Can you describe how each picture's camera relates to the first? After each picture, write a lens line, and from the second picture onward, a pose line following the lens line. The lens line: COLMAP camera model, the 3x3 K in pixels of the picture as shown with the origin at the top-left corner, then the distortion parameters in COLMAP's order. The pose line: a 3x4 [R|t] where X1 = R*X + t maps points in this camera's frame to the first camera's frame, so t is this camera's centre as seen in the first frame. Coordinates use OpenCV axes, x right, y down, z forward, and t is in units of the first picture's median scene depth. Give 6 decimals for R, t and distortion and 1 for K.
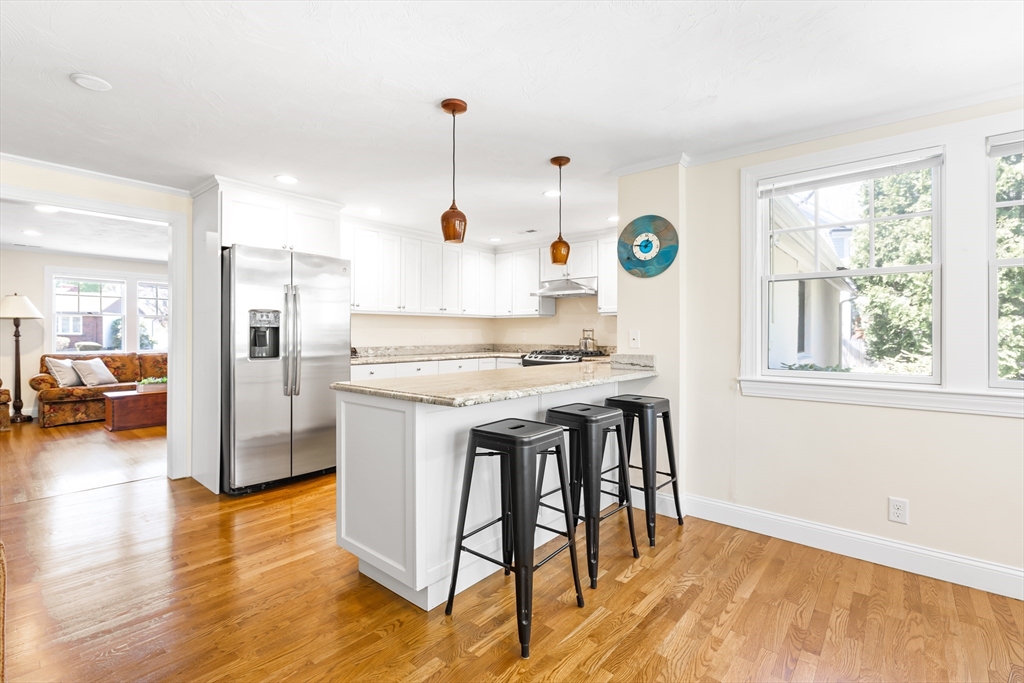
lens RADIAL K [[466.3, 0, 511.1], [0, 466.3, 333.7], [0, 0, 1]] dist [-0.003142, -0.000245]
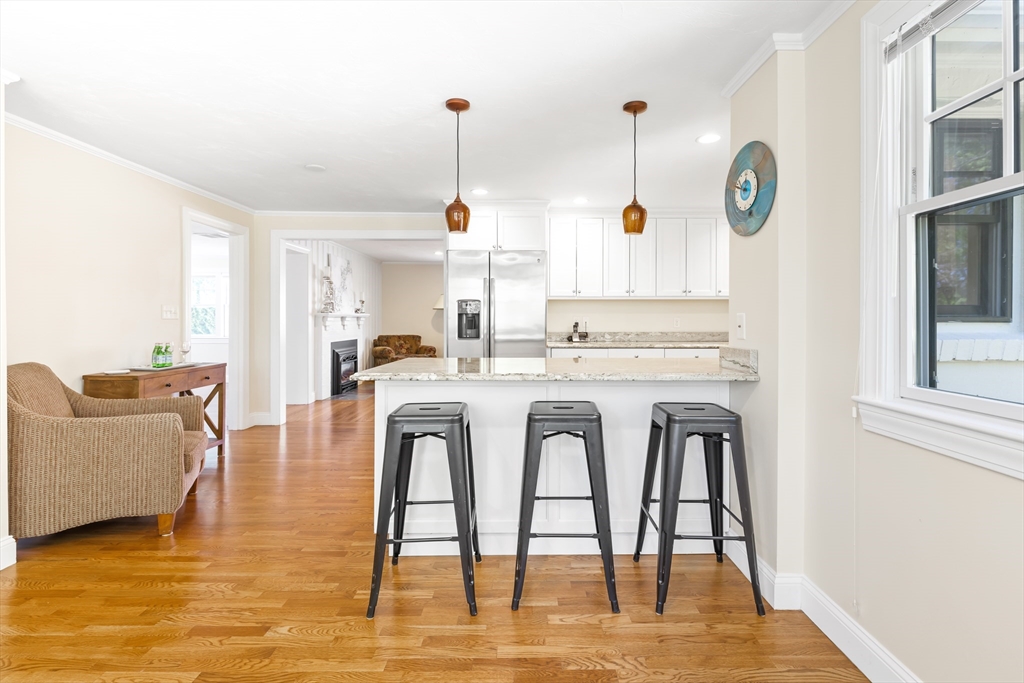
lens RADIAL K [[479.1, 0, 514.7], [0, 479.1, 320.2], [0, 0, 1]] dist [0.002844, 0.000307]
pose [[0.655322, 0.001165, -0.755349, 0.534584], [0.000336, 0.999998, 0.001833, 0.000974], [0.755350, -0.001455, 0.655321, 0.256888]]
